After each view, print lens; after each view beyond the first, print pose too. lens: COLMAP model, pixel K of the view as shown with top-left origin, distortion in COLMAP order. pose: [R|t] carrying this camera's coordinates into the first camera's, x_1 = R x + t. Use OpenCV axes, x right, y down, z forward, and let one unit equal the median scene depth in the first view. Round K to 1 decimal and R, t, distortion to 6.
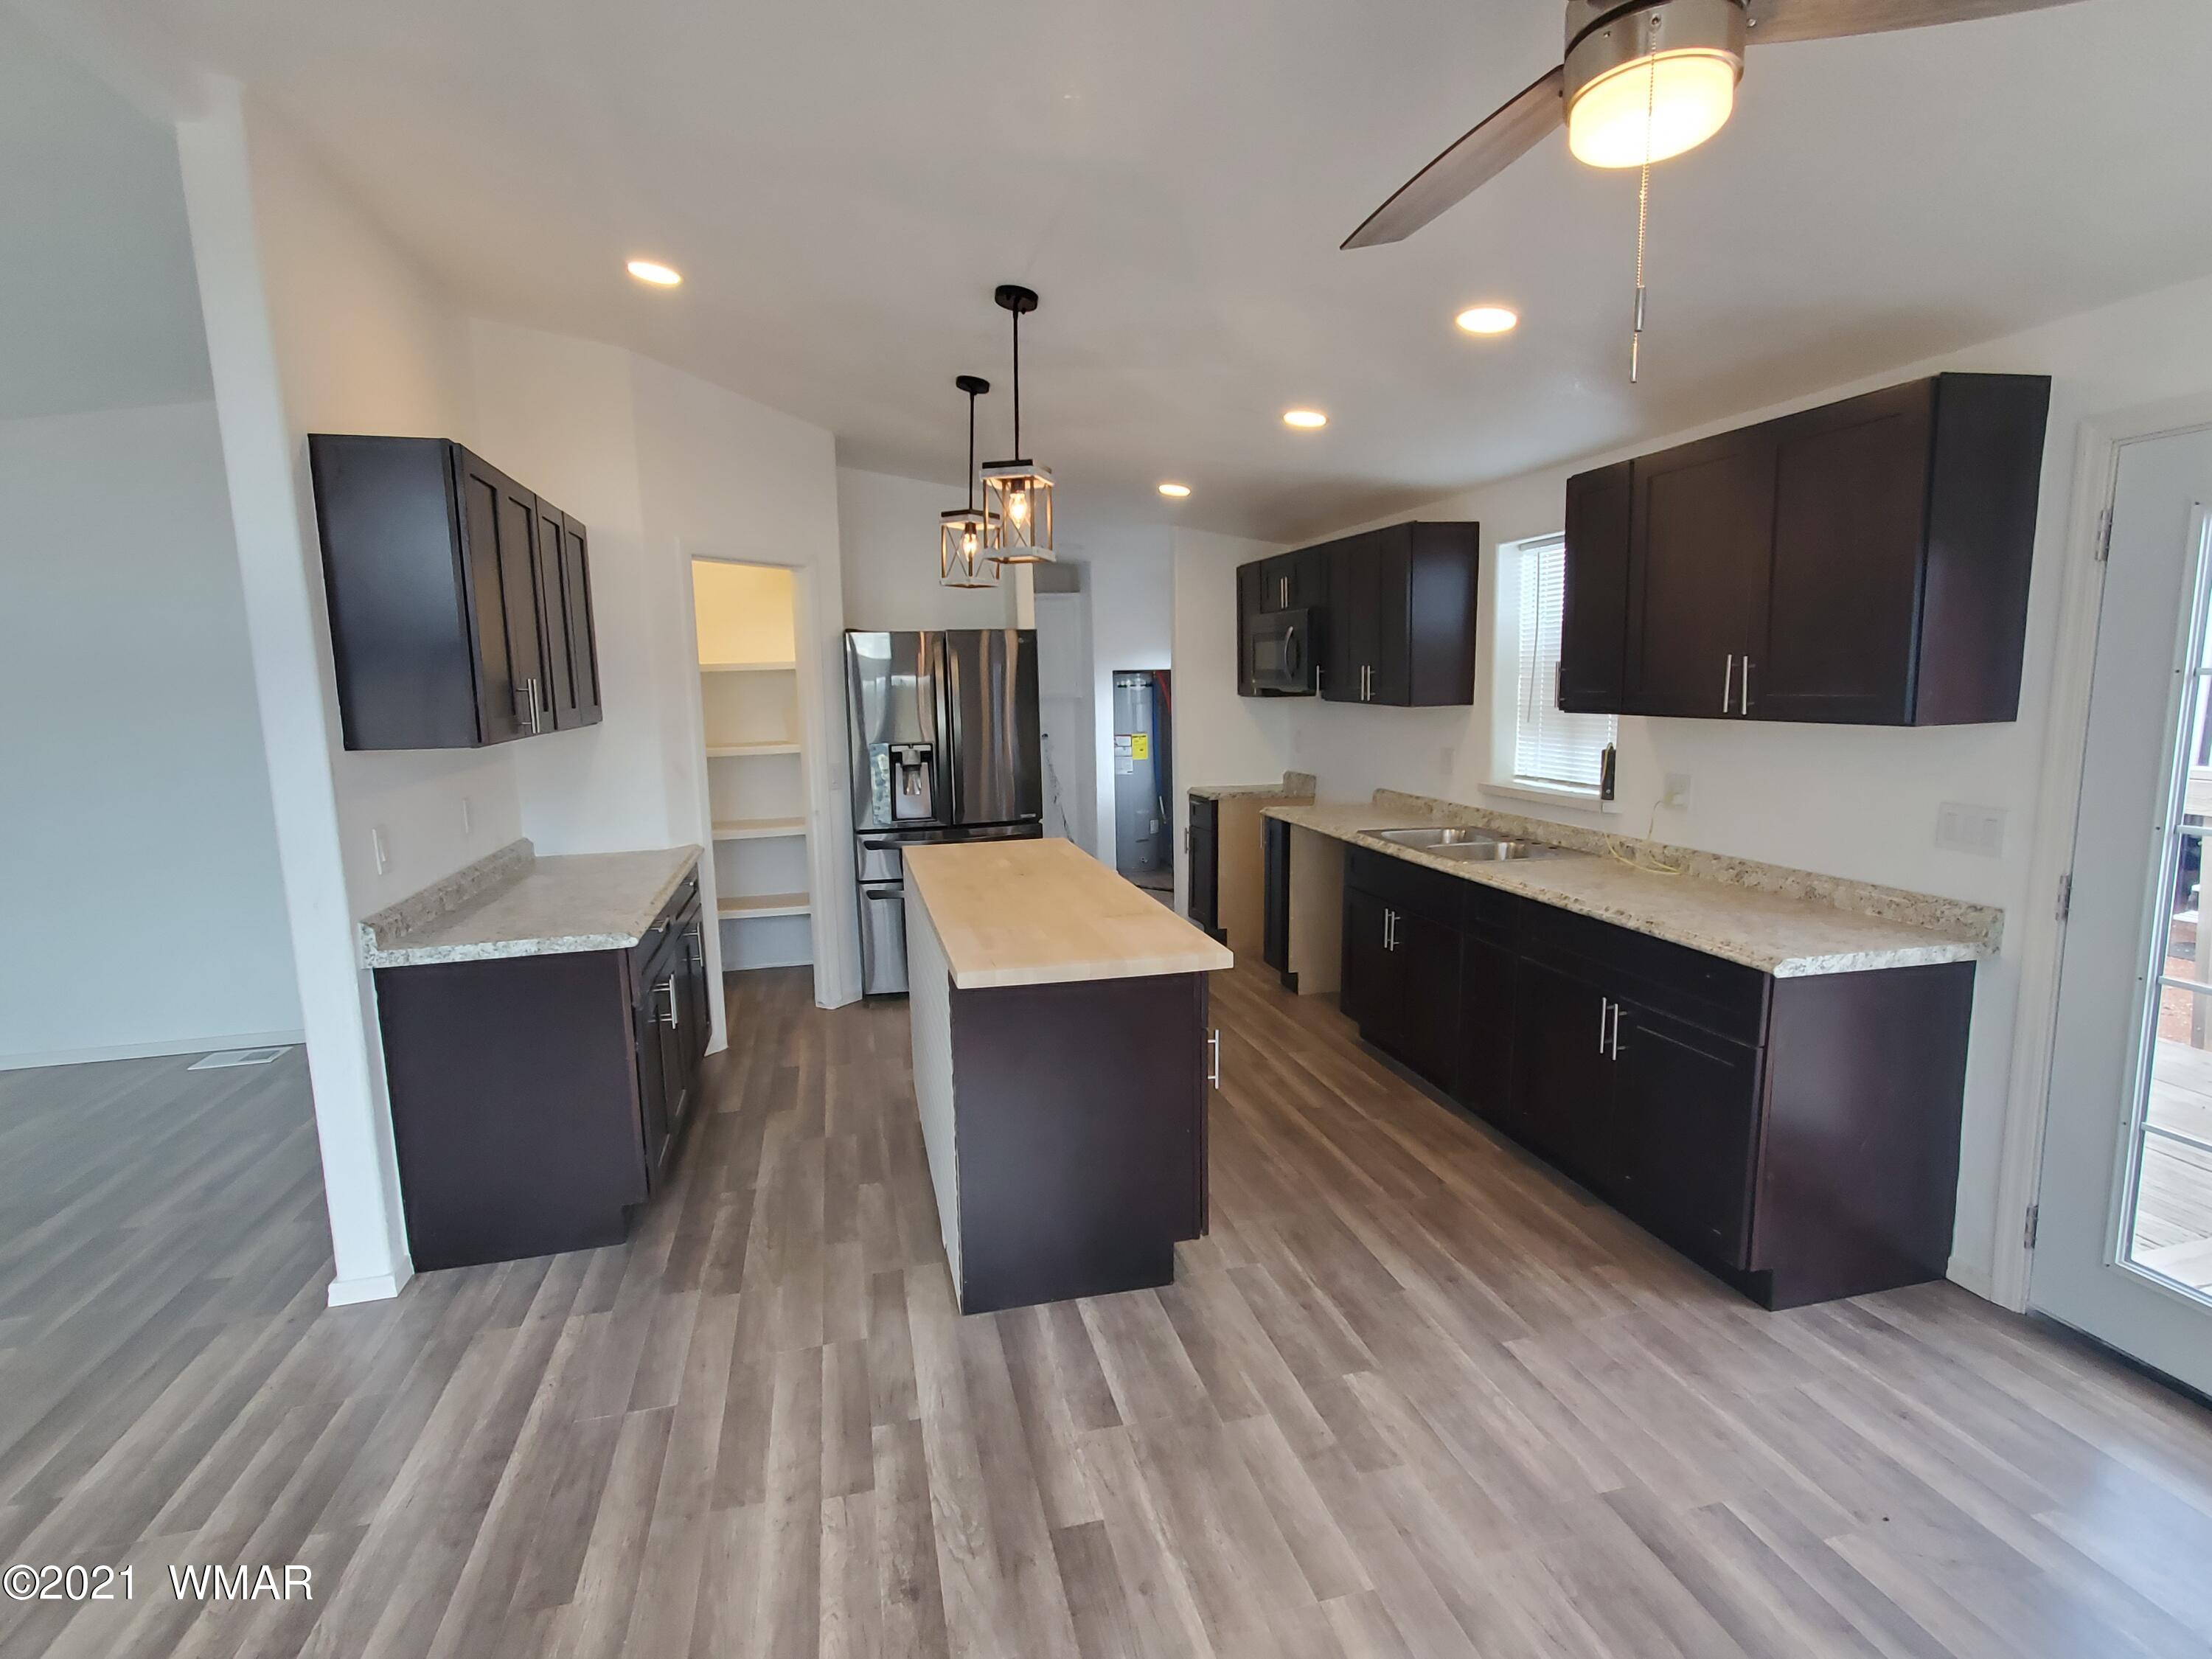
lens RADIAL K [[1085.3, 0, 1107.7], [0, 1085.3, 832.7], [0, 0, 1]] dist [0.001145, 0.003391]
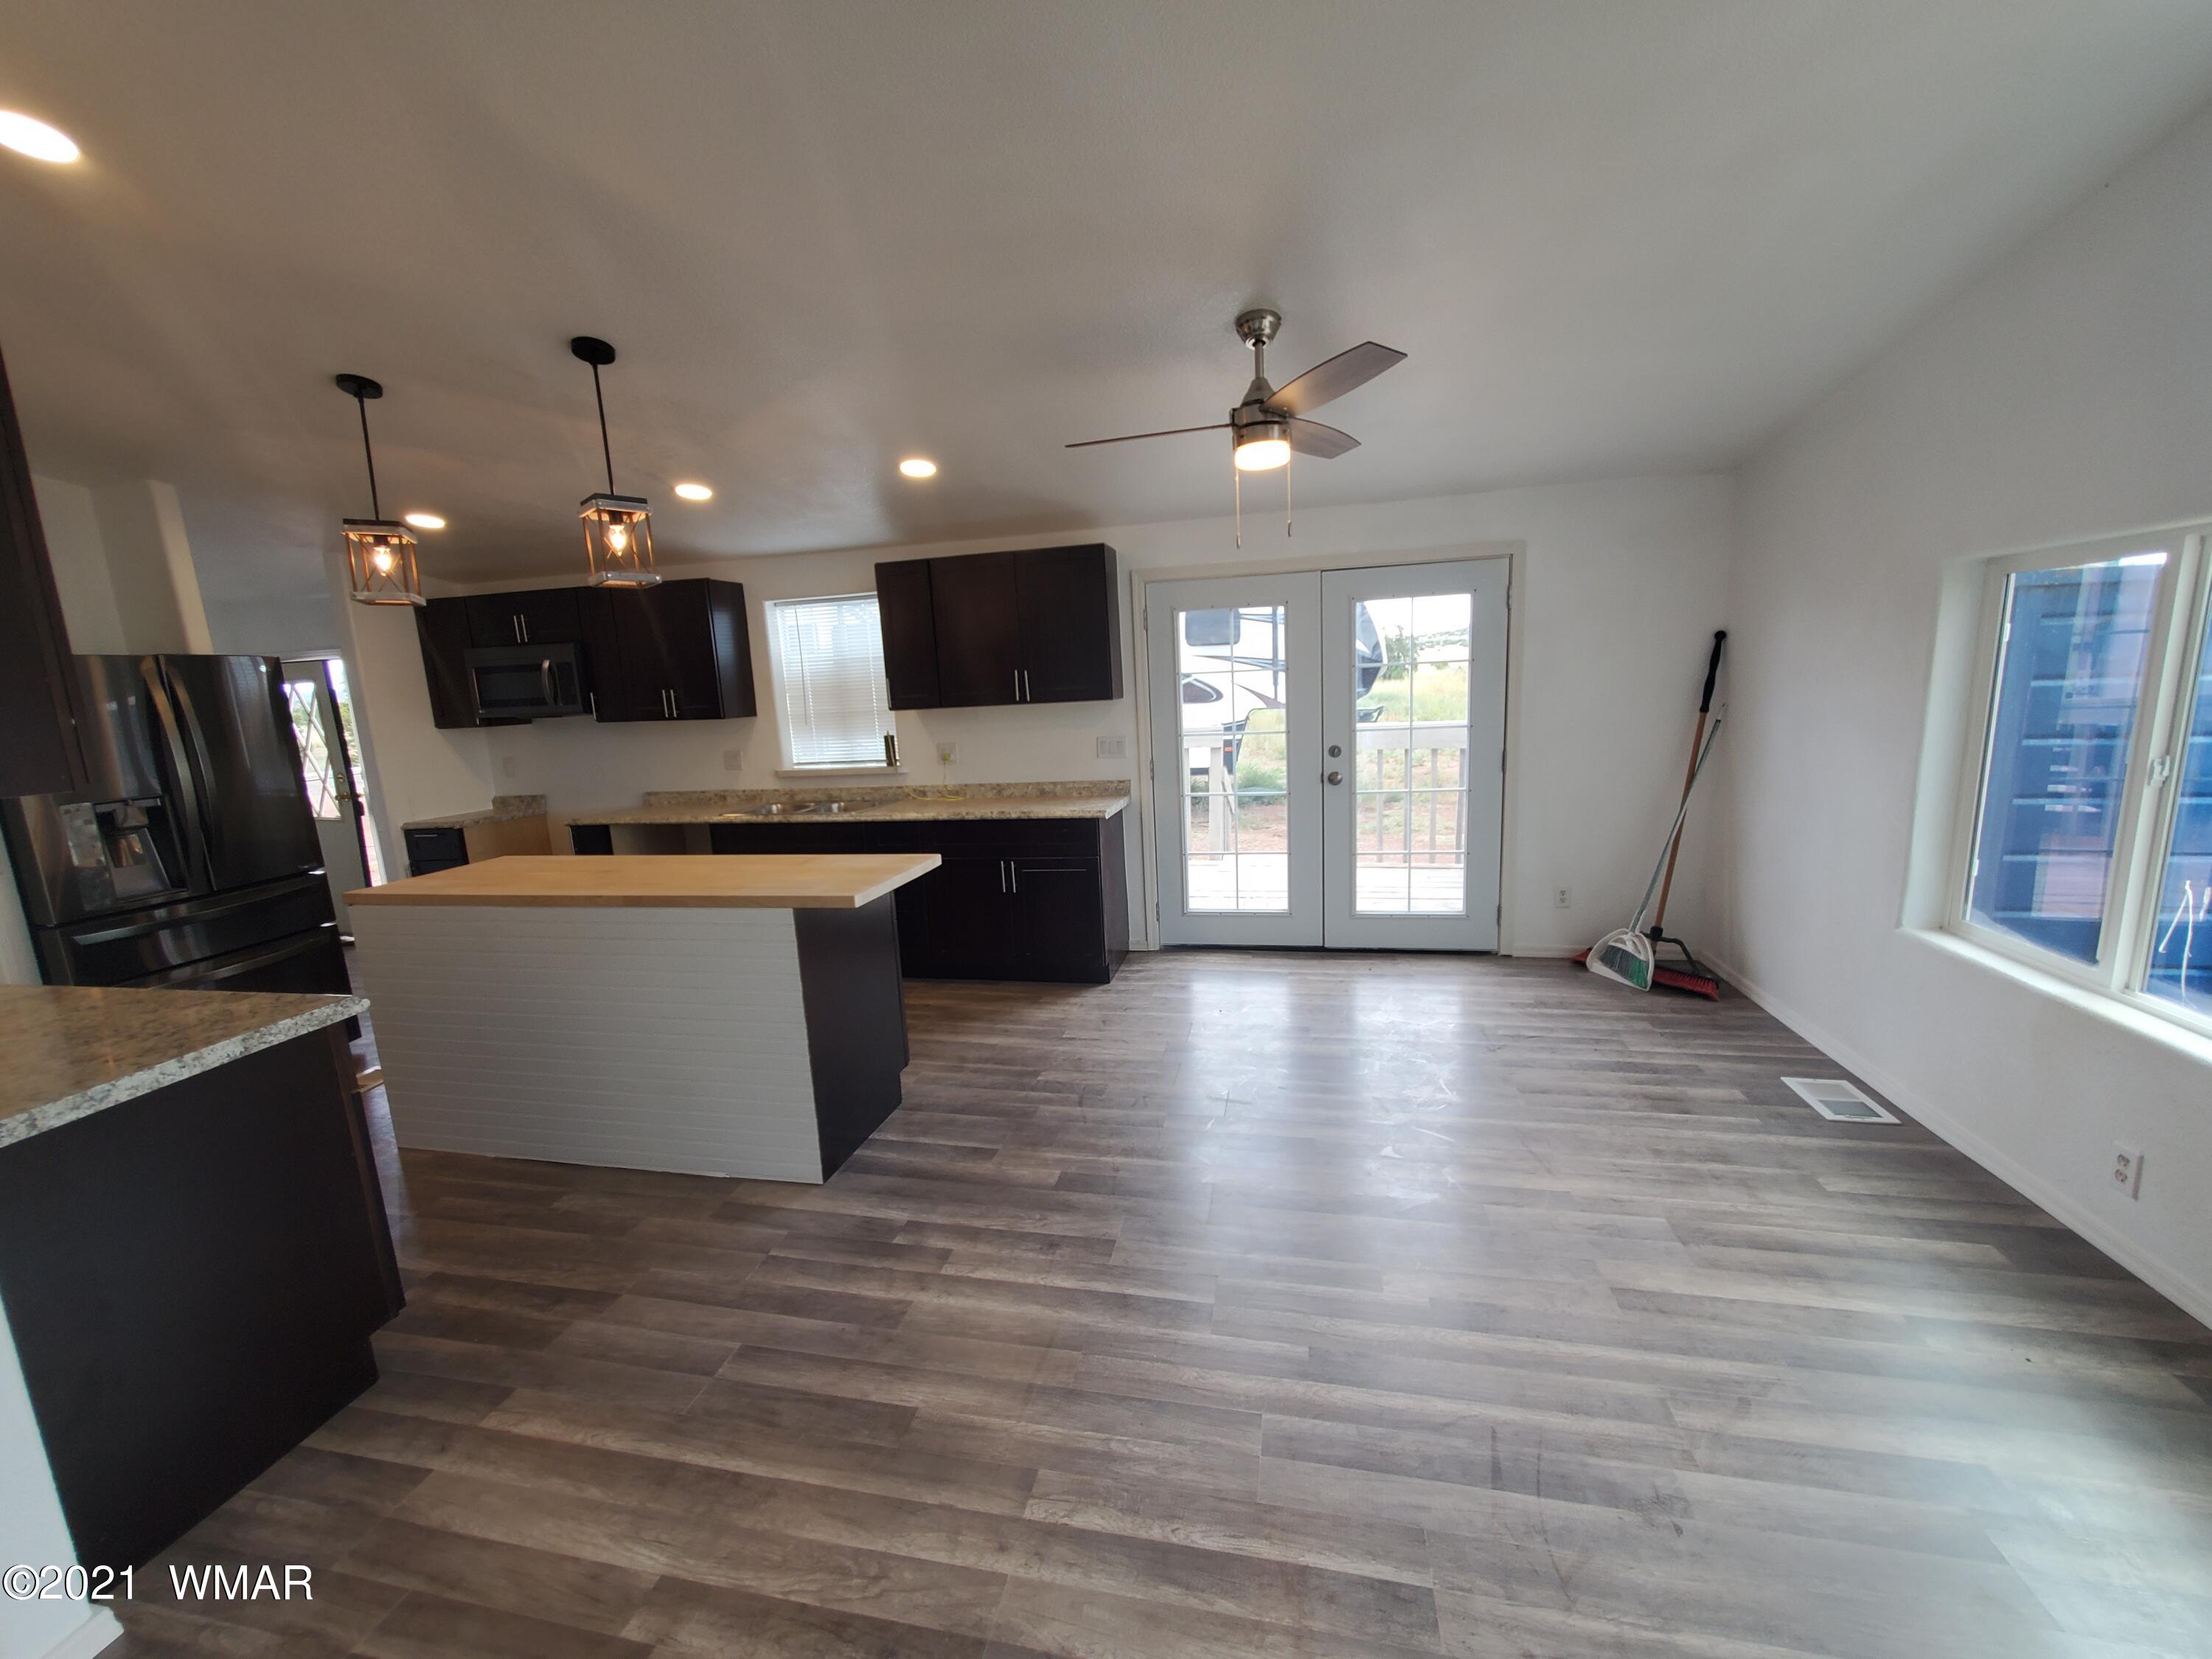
lens RADIAL K [[868.8, 0, 1100.2], [0, 868.8, 834.8], [0, 0, 1]] dist [-0.001995, 0.000459]
pose [[0.455363, -0.158583, 0.876069, -0.791699], [0.169047, 0.981508, 0.089802, 0.008896], [-0.874110, 0.107204, 0.473750, 0.190980]]
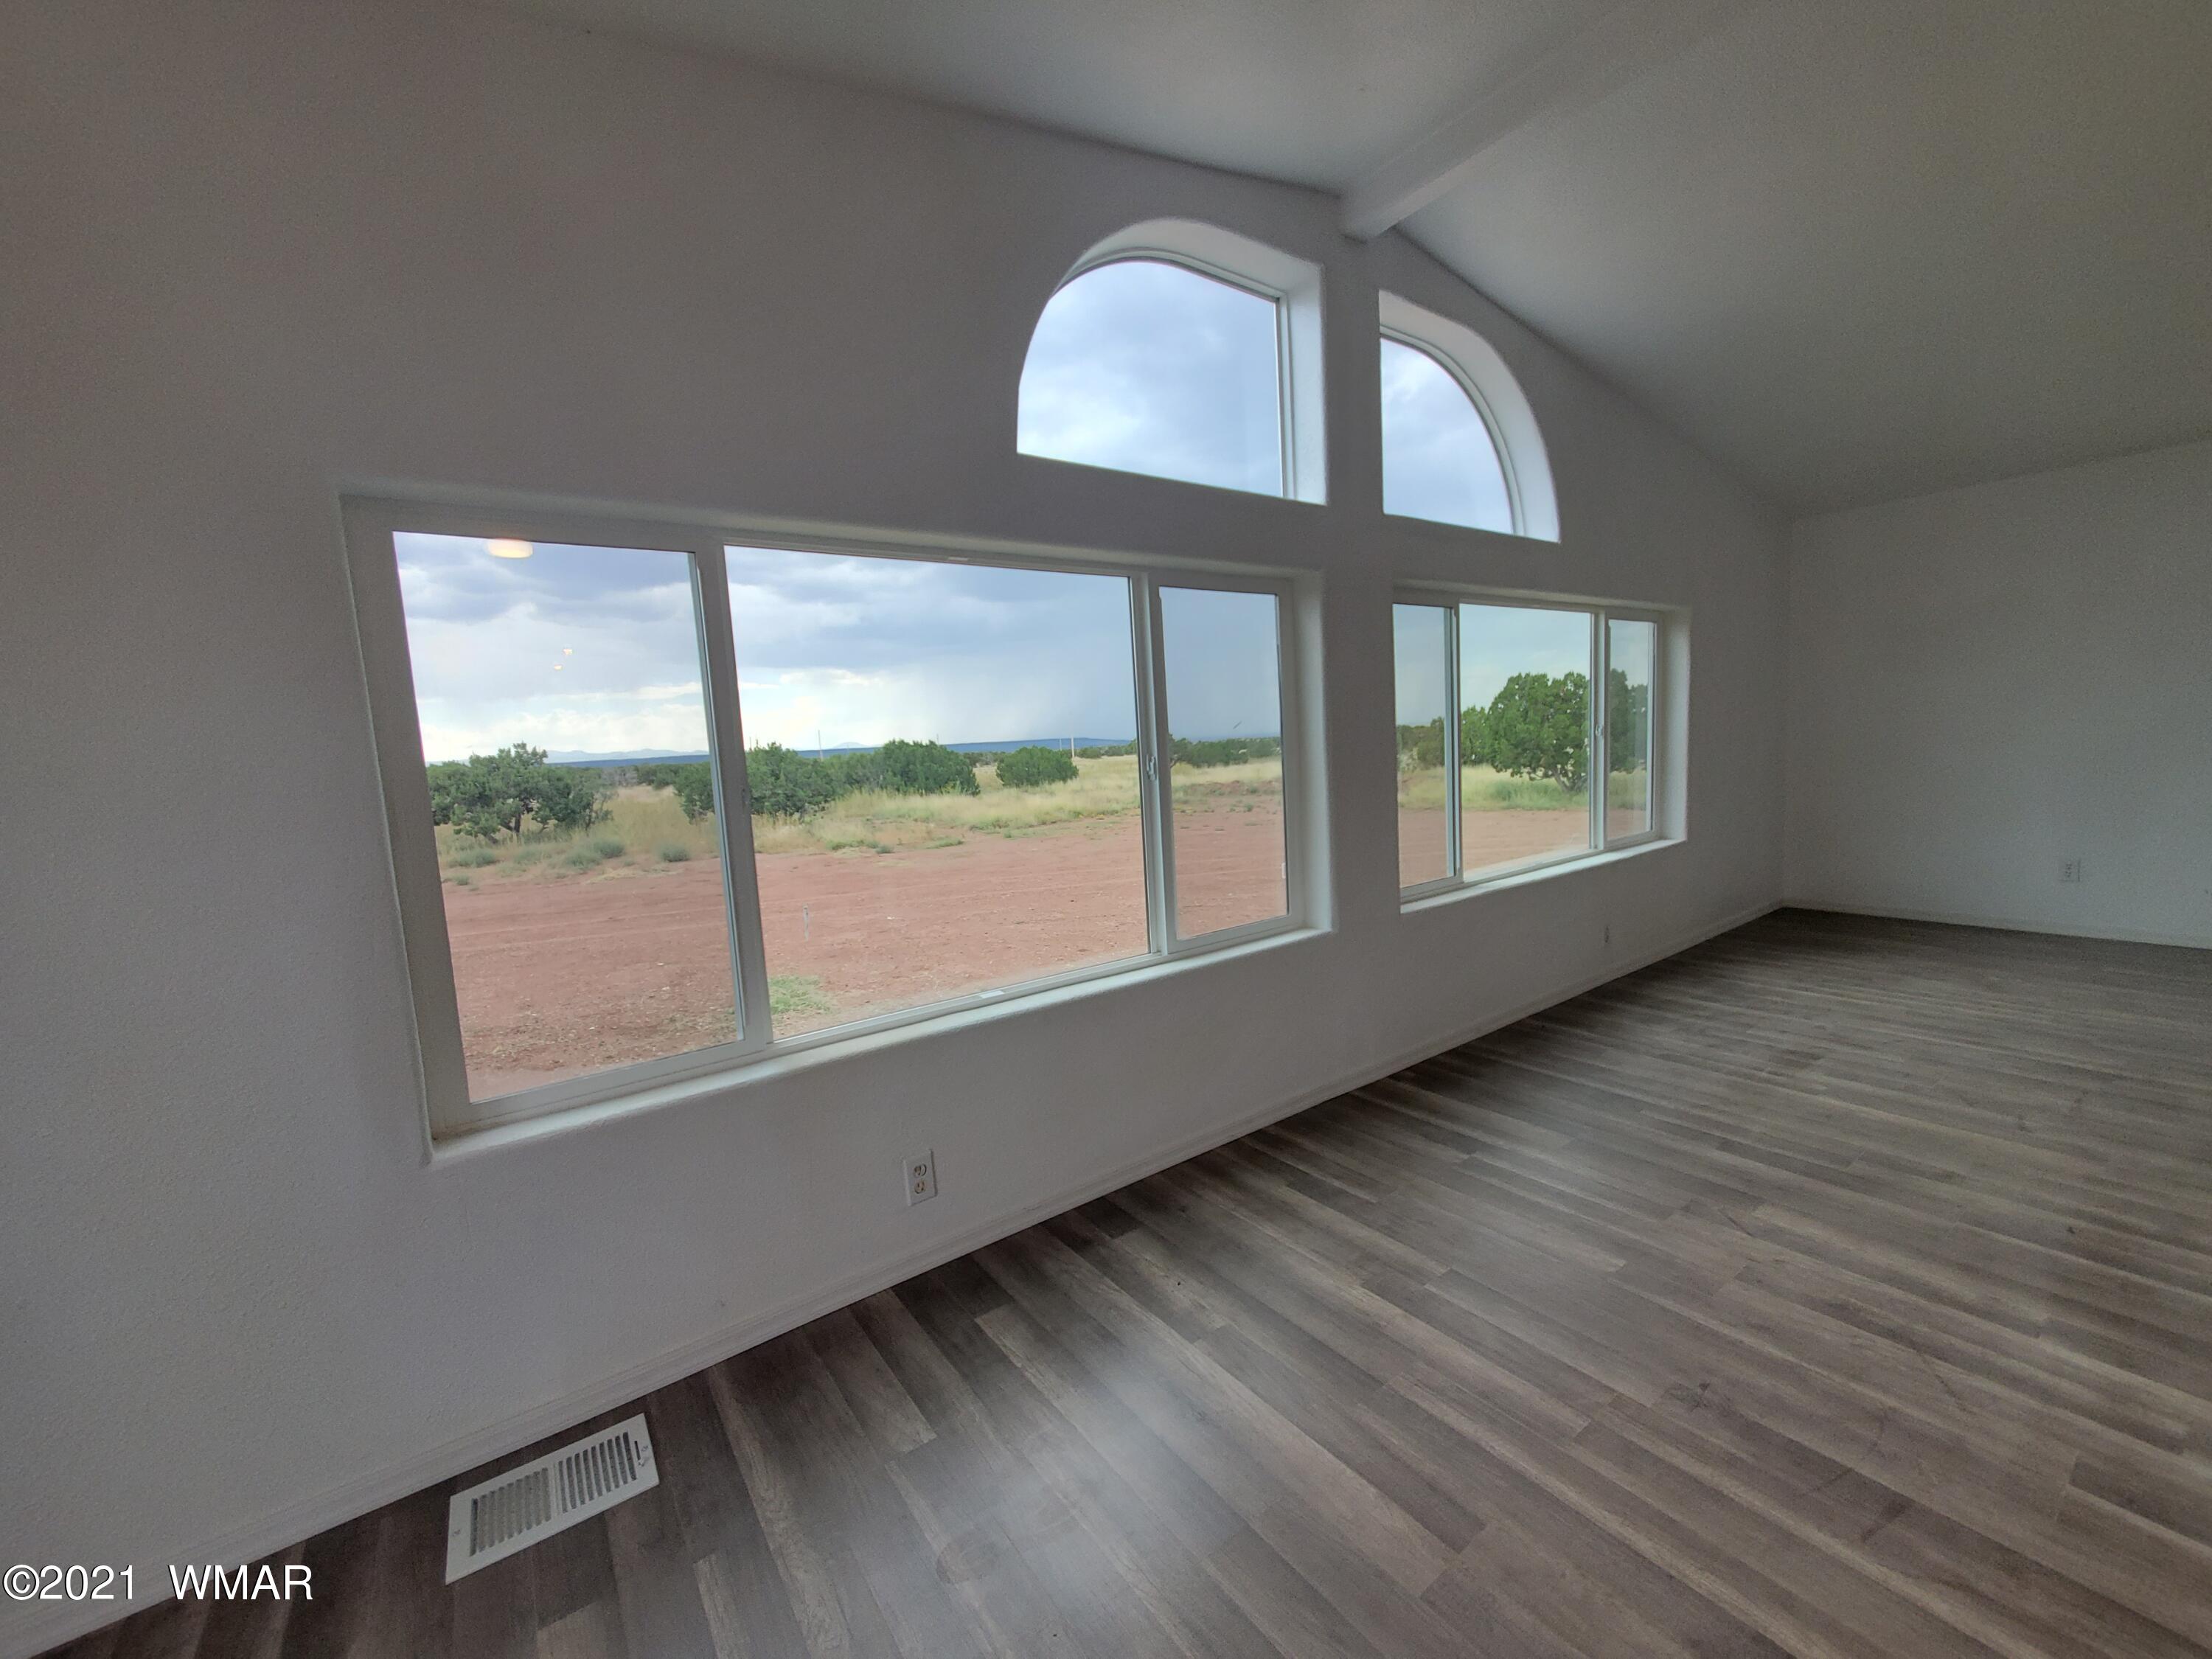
lens RADIAL K [[868.8, 0, 1096.4], [0, 868.8, 820.8], [0, 0, 1]] dist [-0.001995, 0.000459]
pose [[-0.932084, 0.104913, -0.346716, 0.326211], [0.025364, 0.973694, 0.226444, 0.043016], [0.361352, 0.202270, -0.910226, 0.483008]]
